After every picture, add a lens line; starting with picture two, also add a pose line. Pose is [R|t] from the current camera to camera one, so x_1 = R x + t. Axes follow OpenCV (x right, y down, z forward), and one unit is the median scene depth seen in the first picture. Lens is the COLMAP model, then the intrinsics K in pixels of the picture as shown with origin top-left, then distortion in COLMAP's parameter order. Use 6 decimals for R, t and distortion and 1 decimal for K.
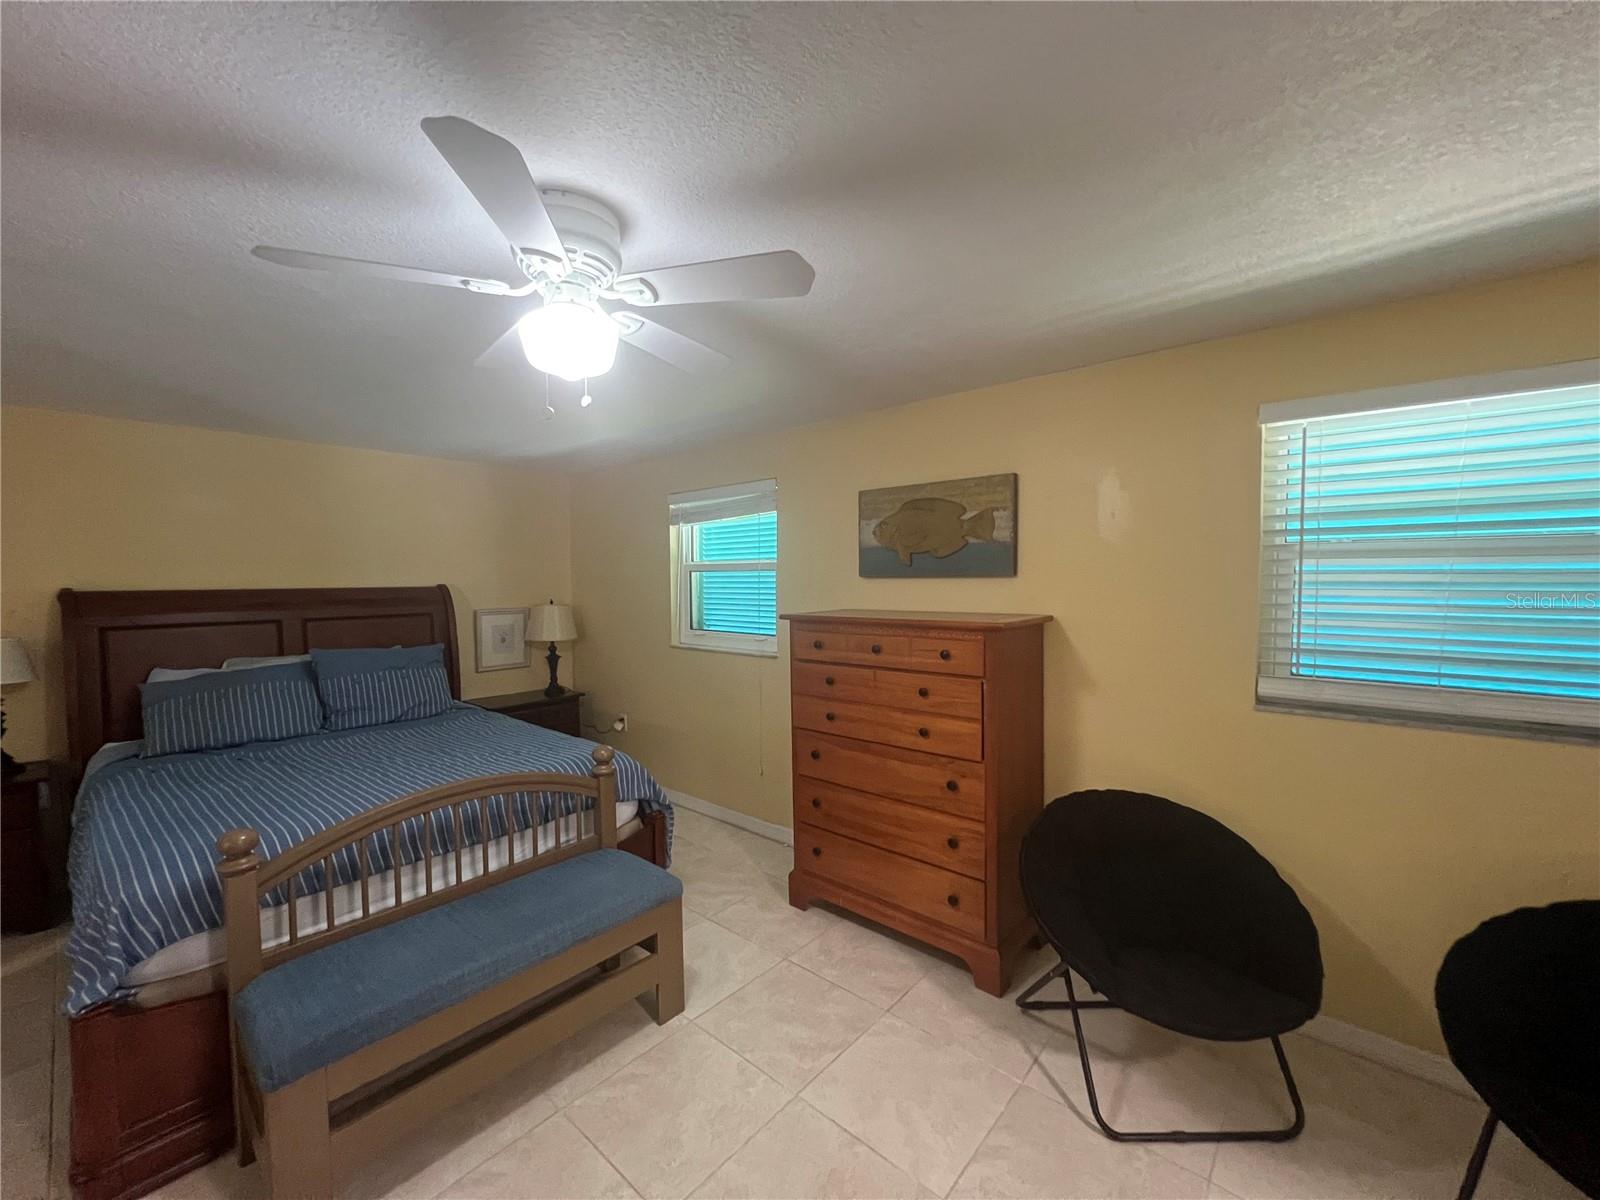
lens RADIAL K [[640.8, 0, 800.0], [0, 640.8, 604.9], [0, 0, 1]] dist [-0.001785, 0.000454]
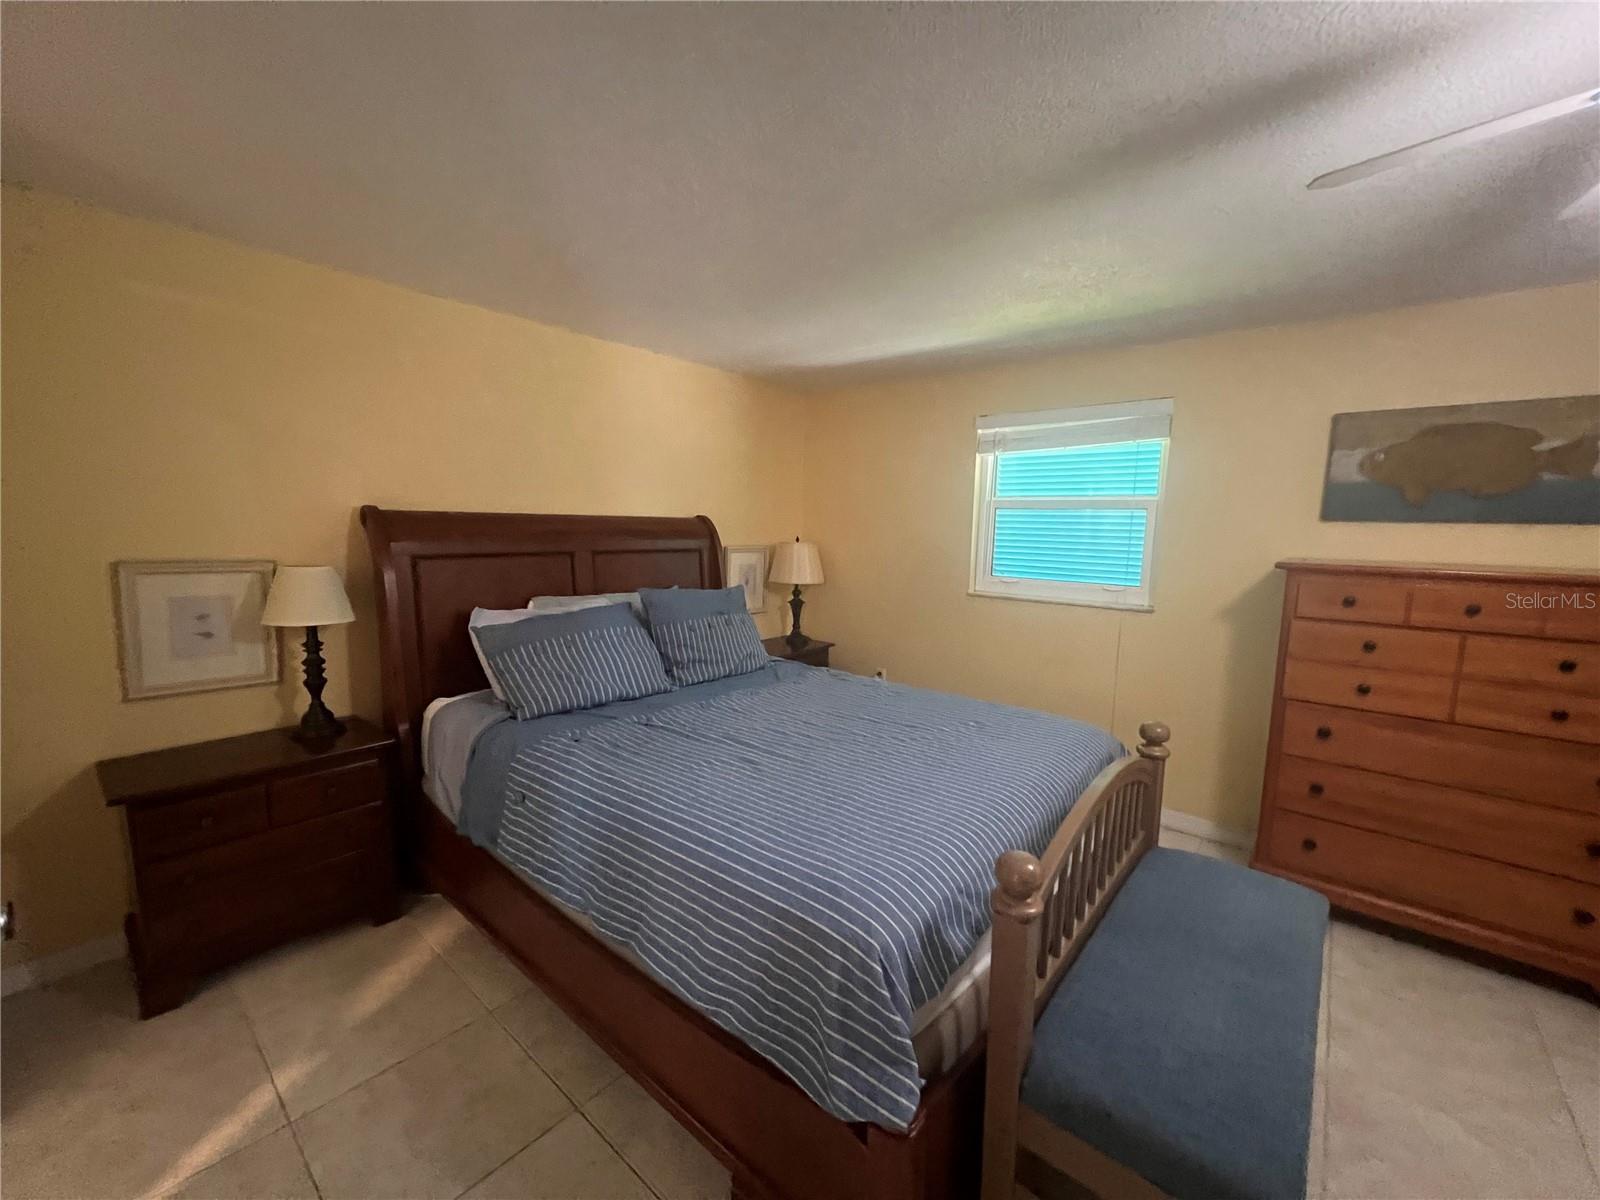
lens RADIAL K [[640.8, 0, 800.0], [0, 640.8, 604.9], [0, 0, 1]] dist [-0.001785, 0.000454]
pose [[0.999518, 0.025512, 0.017712, -0.677573], [-0.026935, 0.995985, 0.085374, 0.015999], [-0.015463, -0.085809, 0.996192, 0.199185]]
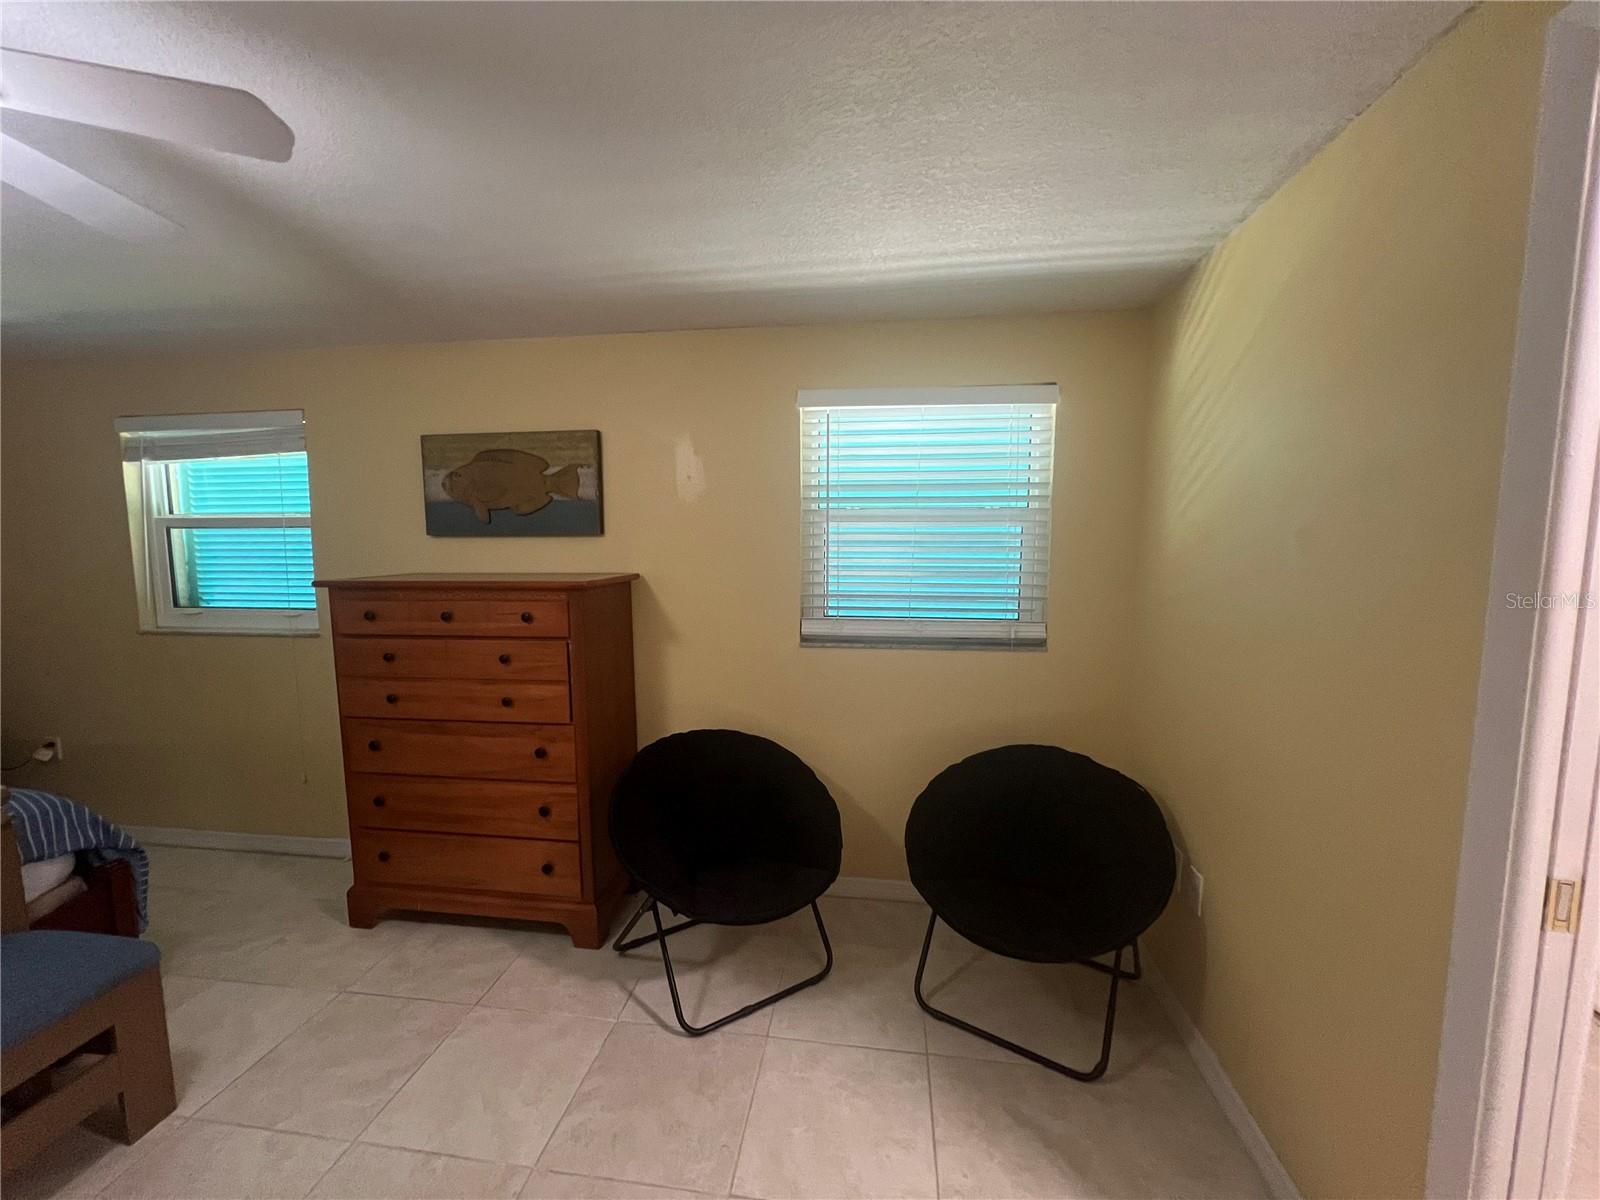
lens RADIAL K [[642.5, 0, 799.6], [0, 642.5, 604.2], [0, 0, 1]] dist [-0.003166, 0.001018]
pose [[0.835693, -0.049208, 0.546988, 0.038977], [0.020275, 0.998063, 0.058812, 0.009480], [-0.548823, -0.038059, 0.835072, -0.007019]]
